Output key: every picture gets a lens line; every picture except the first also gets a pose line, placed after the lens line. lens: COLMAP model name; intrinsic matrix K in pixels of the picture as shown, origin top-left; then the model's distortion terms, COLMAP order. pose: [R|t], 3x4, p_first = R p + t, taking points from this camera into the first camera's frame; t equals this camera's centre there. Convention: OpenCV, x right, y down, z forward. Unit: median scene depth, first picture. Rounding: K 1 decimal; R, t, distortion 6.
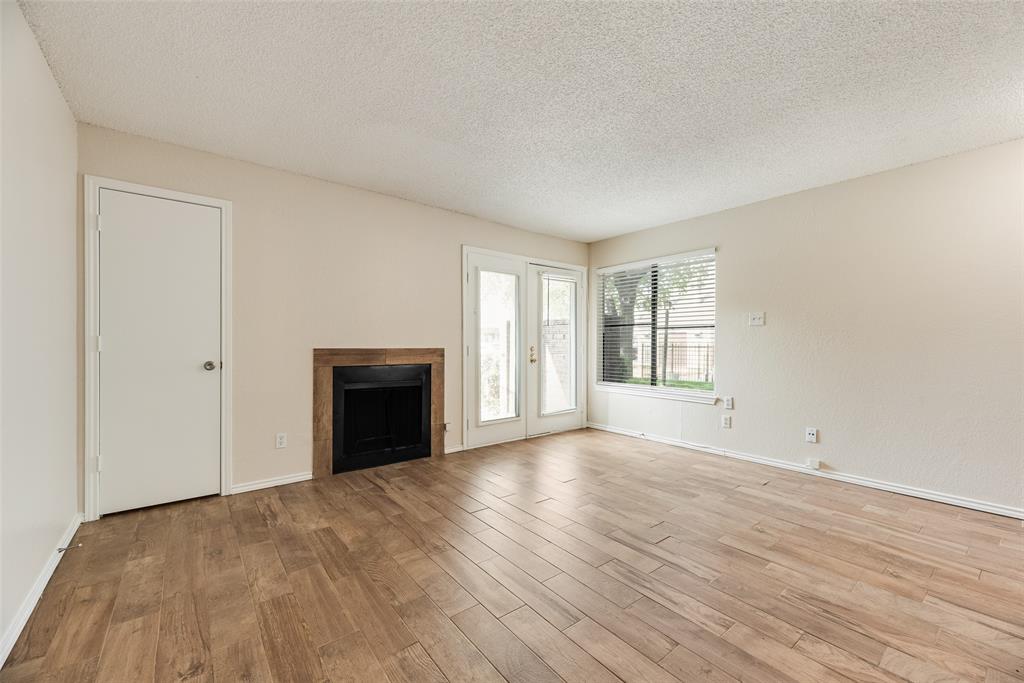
lens RADIAL K [[411.9, 0, 512.0], [0, 411.9, 345.9], [0, 0, 1]] dist [-0.000216, 0.000142]
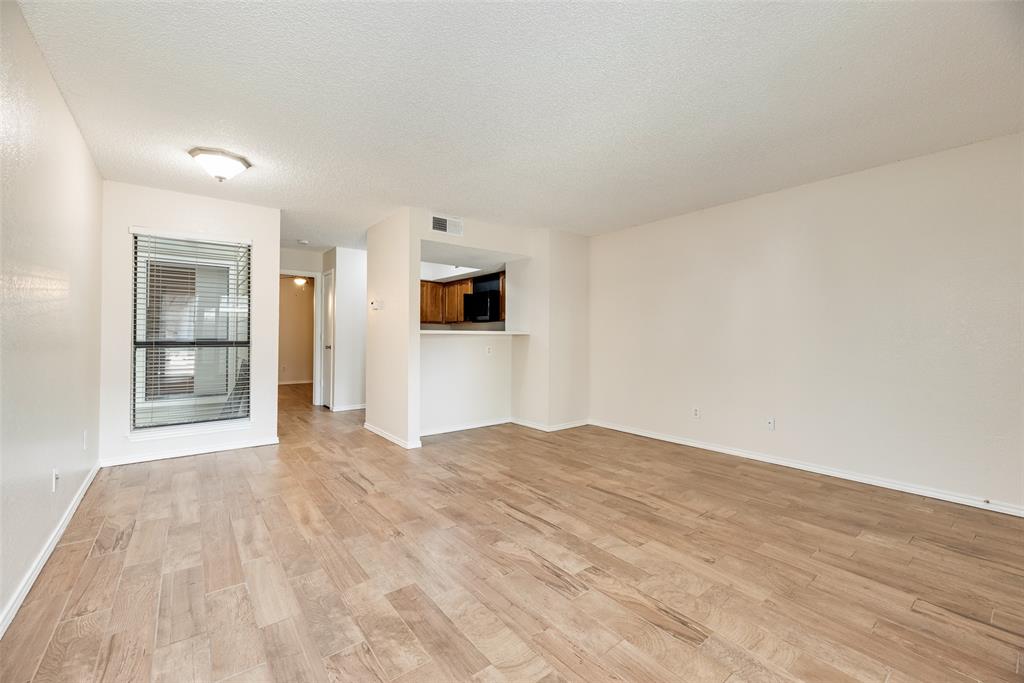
lens RADIAL K [[411.9, 0, 512.0], [0, 411.9, 345.9], [0, 0, 1]] dist [-0.000216, 0.000142]
pose [[-0.999959, -0.008536, 0.002893, 0.368996], [-0.008450, 0.999557, 0.028526, -0.016990], [-0.003135, 0.028501, -0.999589, 2.112173]]
